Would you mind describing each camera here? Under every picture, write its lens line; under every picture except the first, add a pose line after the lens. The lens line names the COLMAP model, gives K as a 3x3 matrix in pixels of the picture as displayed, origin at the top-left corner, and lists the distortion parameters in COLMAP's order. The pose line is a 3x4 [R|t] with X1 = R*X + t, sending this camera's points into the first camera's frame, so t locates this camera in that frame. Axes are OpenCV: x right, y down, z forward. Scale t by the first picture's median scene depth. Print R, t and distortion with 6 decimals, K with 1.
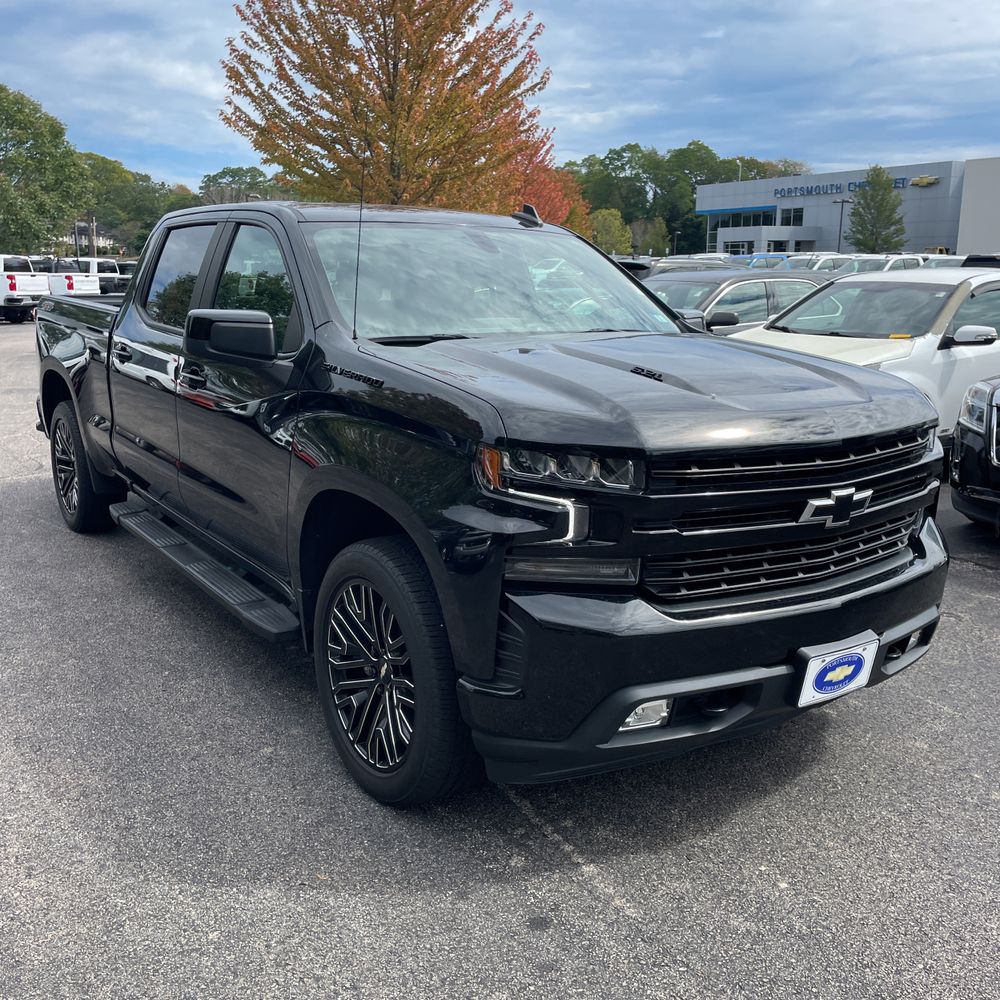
lens RADIAL K [[1004.9, 0, 494.5], [0, 1004.9, 485.3], [0, 0, 1]] dist [0.083950, -0.114479]
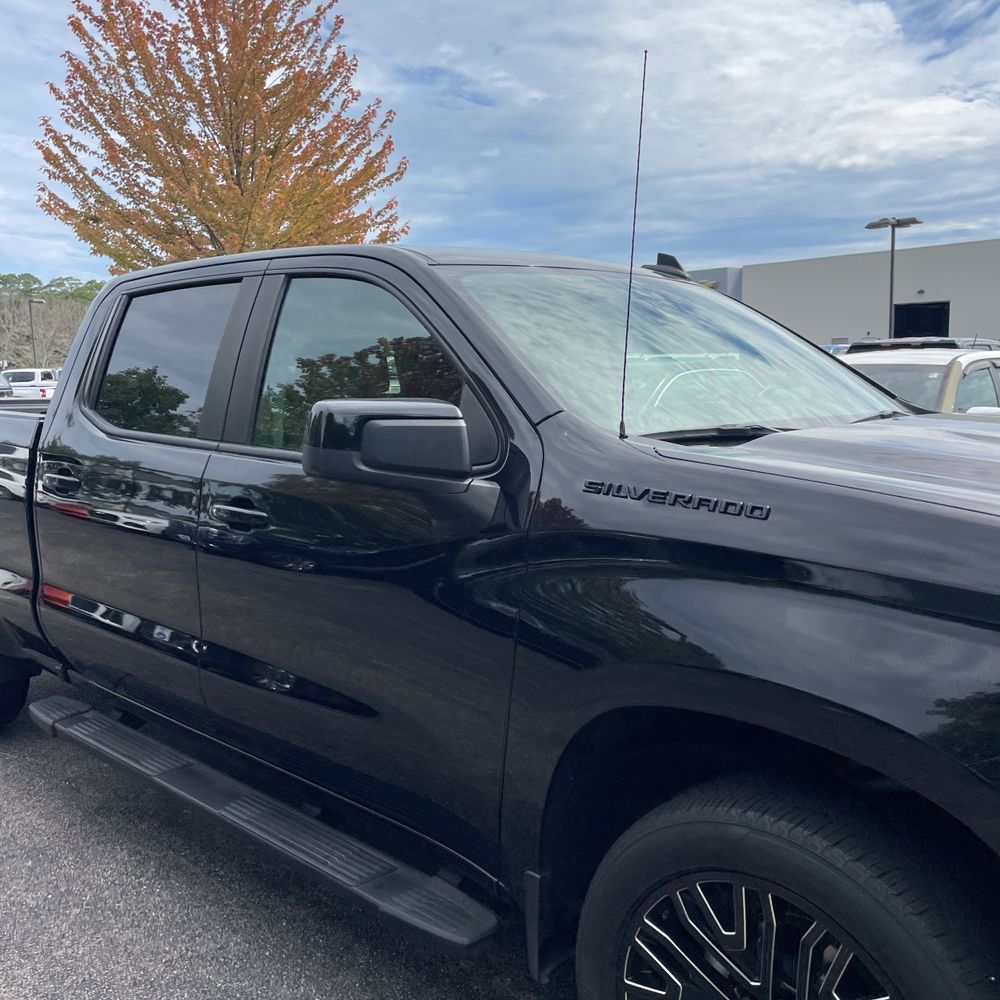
lens RADIAL K [[990.8, 0, 500.0], [0, 990.8, 500.0], [0, 0, 1]] dist [0.085691, -0.101583]
pose [[0.976832, -0.049826, 0.208127, -0.074363], [0.067162, 0.994761, -0.077073, -0.015254], [-0.203197, 0.089266, 0.975060, 0.099694]]
